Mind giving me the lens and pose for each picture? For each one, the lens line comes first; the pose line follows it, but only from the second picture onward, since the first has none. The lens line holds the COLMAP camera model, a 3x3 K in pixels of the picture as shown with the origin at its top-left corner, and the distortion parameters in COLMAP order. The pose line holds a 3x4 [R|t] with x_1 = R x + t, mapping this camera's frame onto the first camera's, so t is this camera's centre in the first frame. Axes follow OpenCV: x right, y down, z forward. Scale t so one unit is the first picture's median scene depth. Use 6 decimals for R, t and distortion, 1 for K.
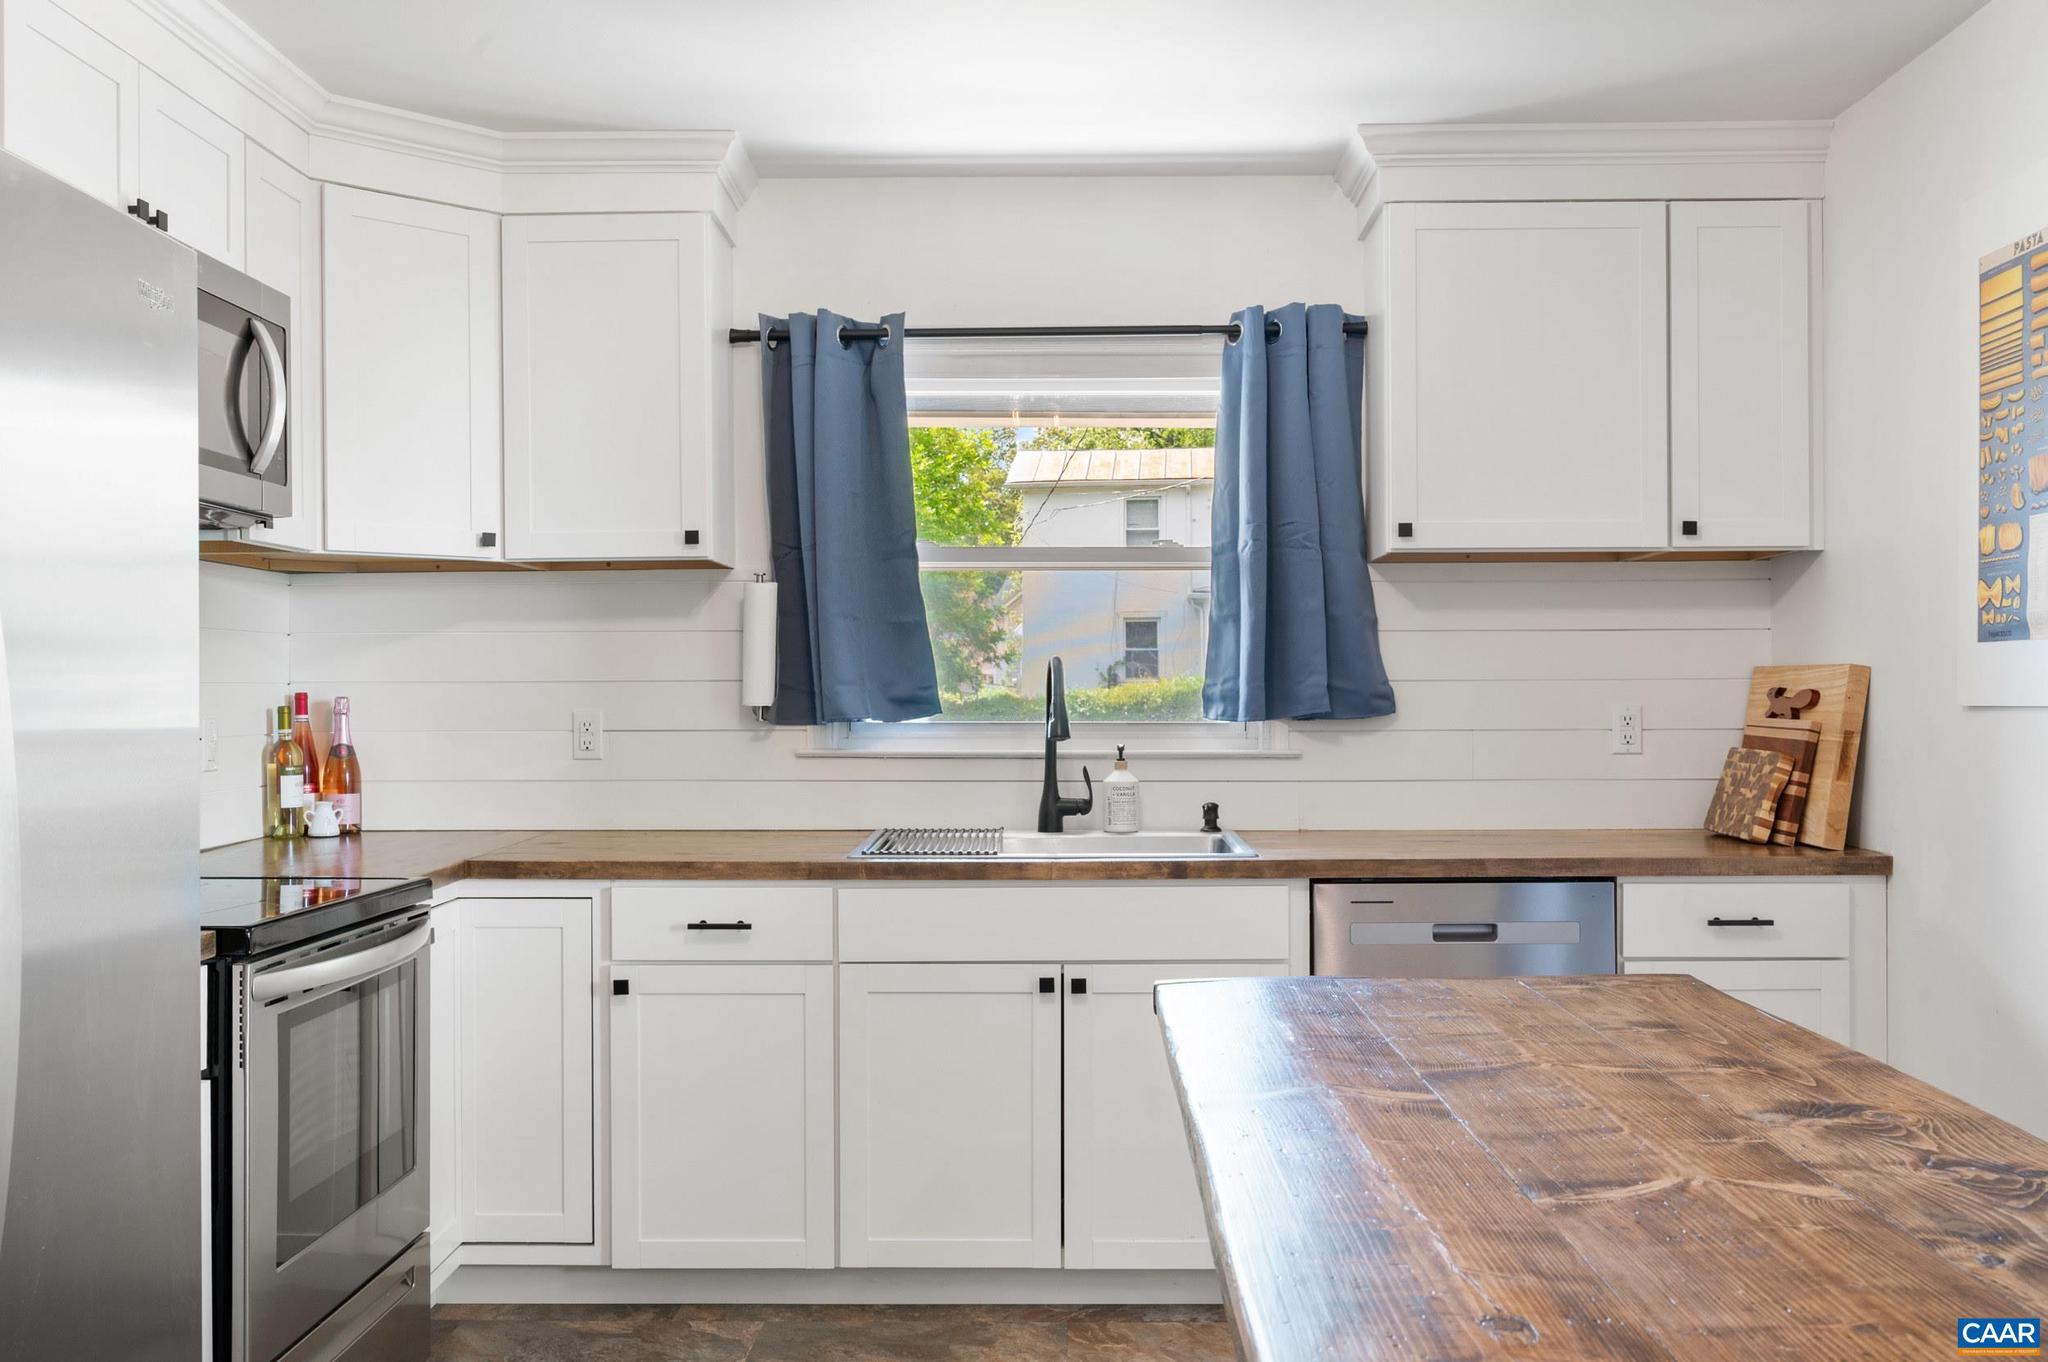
lens RADIAL K [[1779.8, 0, 1024.0], [0, 1779.8, 681.0], [0, 0, 1]] dist [-0.007042, 0.010024]
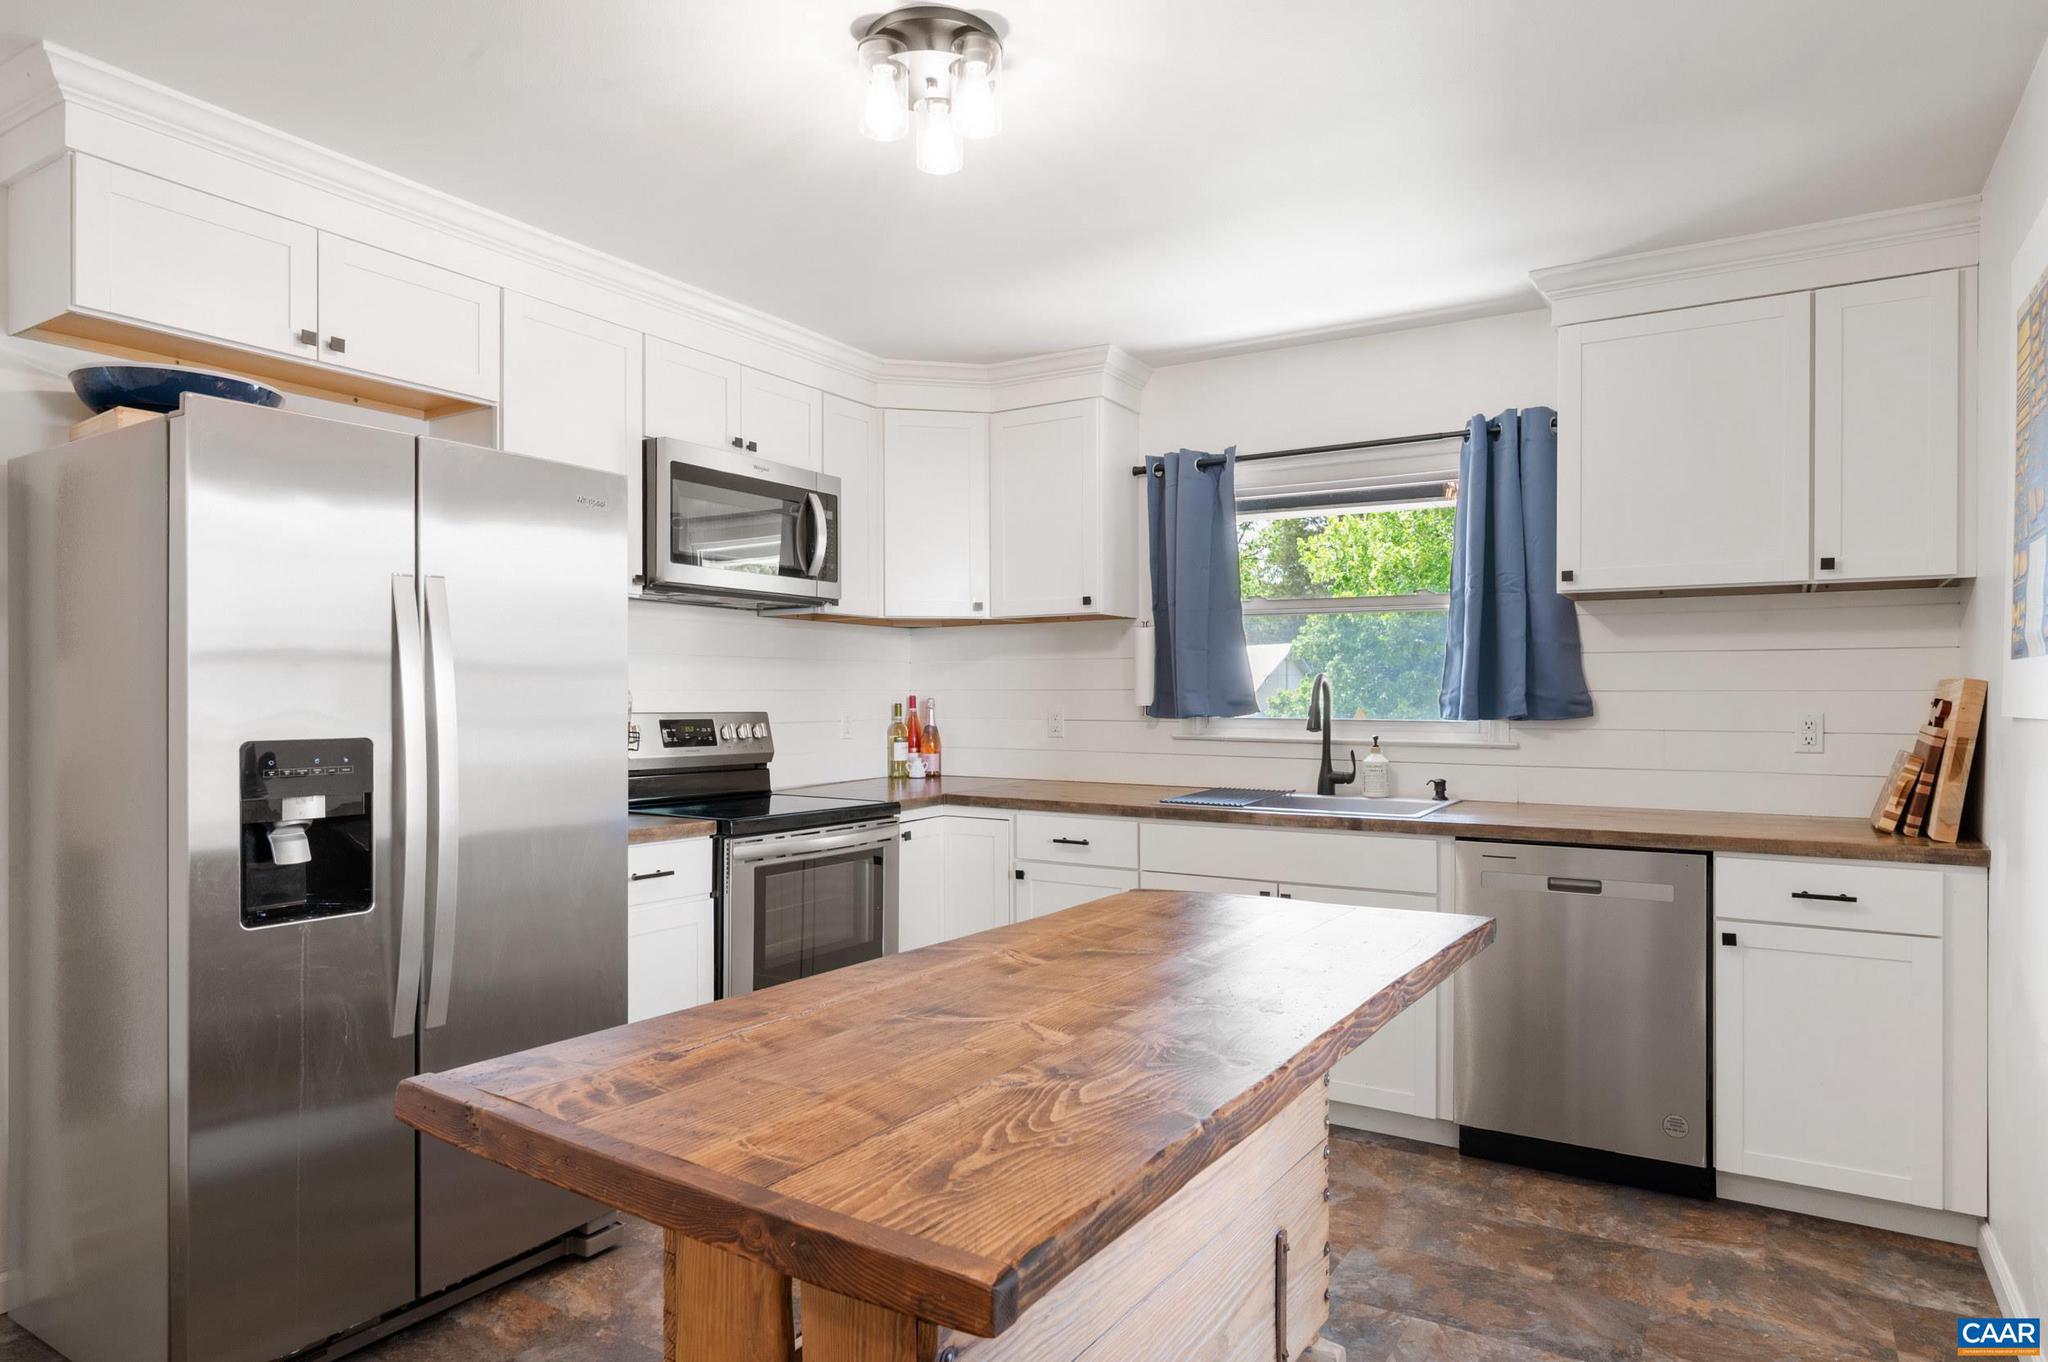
lens RADIAL K [[1196.5, 0, 1022.7], [0, 1196.5, 694.6], [0, 0, 1]] dist [-0.001232, 0.001138]
pose [[0.859585, 0.004929, -0.510969, 0.308635], [-0.001500, 0.999974, 0.007122, -0.003349], [0.510990, -0.005356, 0.859570, 0.038222]]
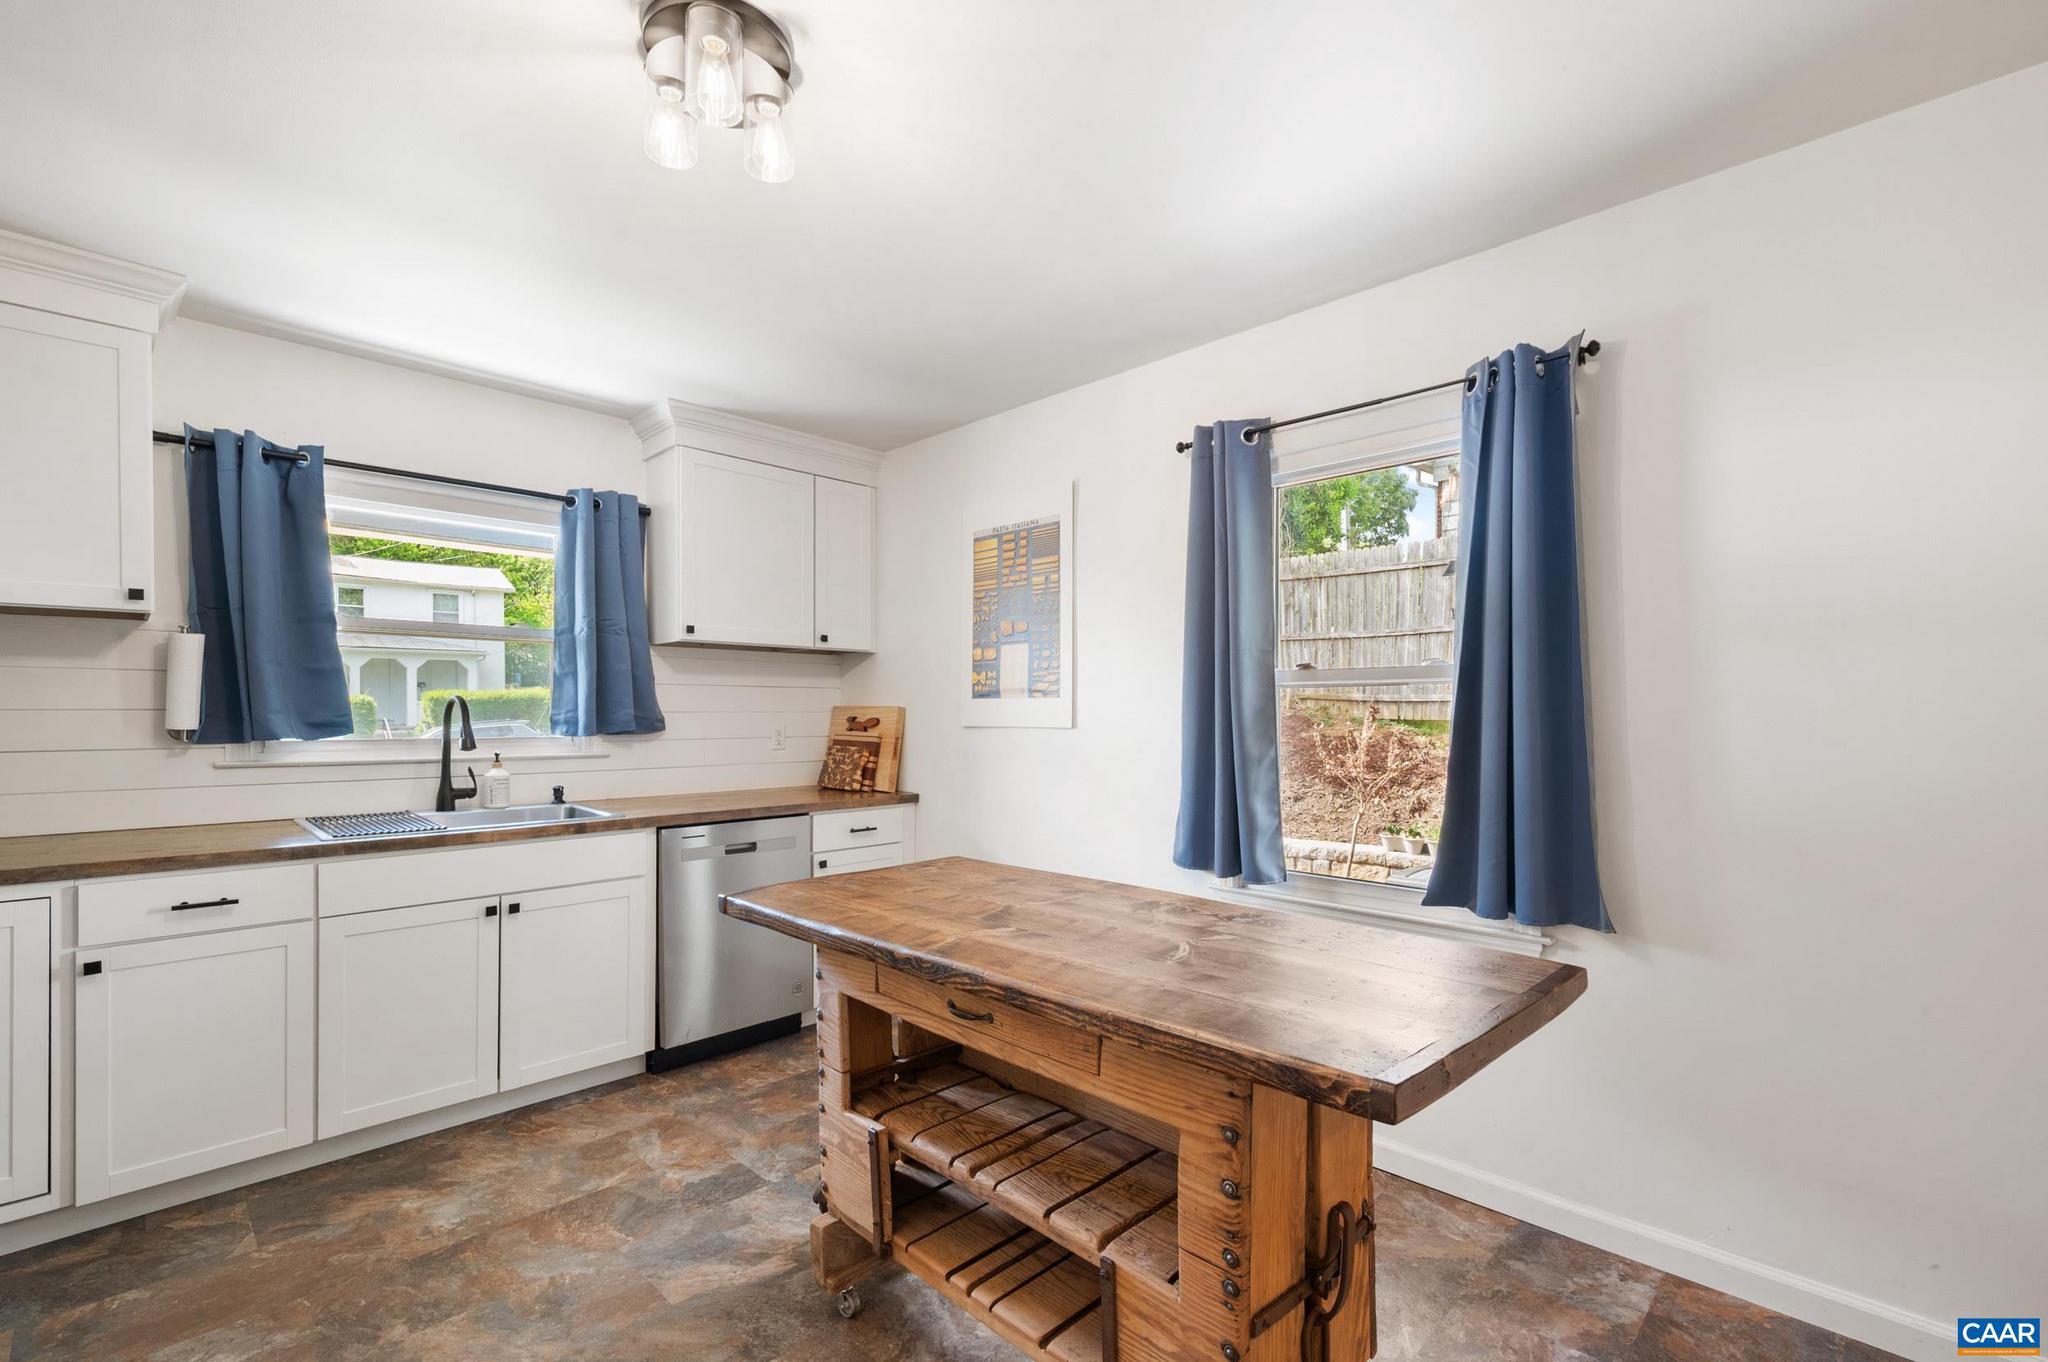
lens RADIAL K [[906.4, 0, 1022.4], [0, 906.4, 712.7], [0, 0, 1]] dist [-0.000636, 0.000379]
pose [[0.688133, 0.003906, 0.725574, -0.213498], [-0.010171, 0.999939, 0.004263, -0.007350], [-0.725513, -0.010314, 0.688131, 0.116465]]
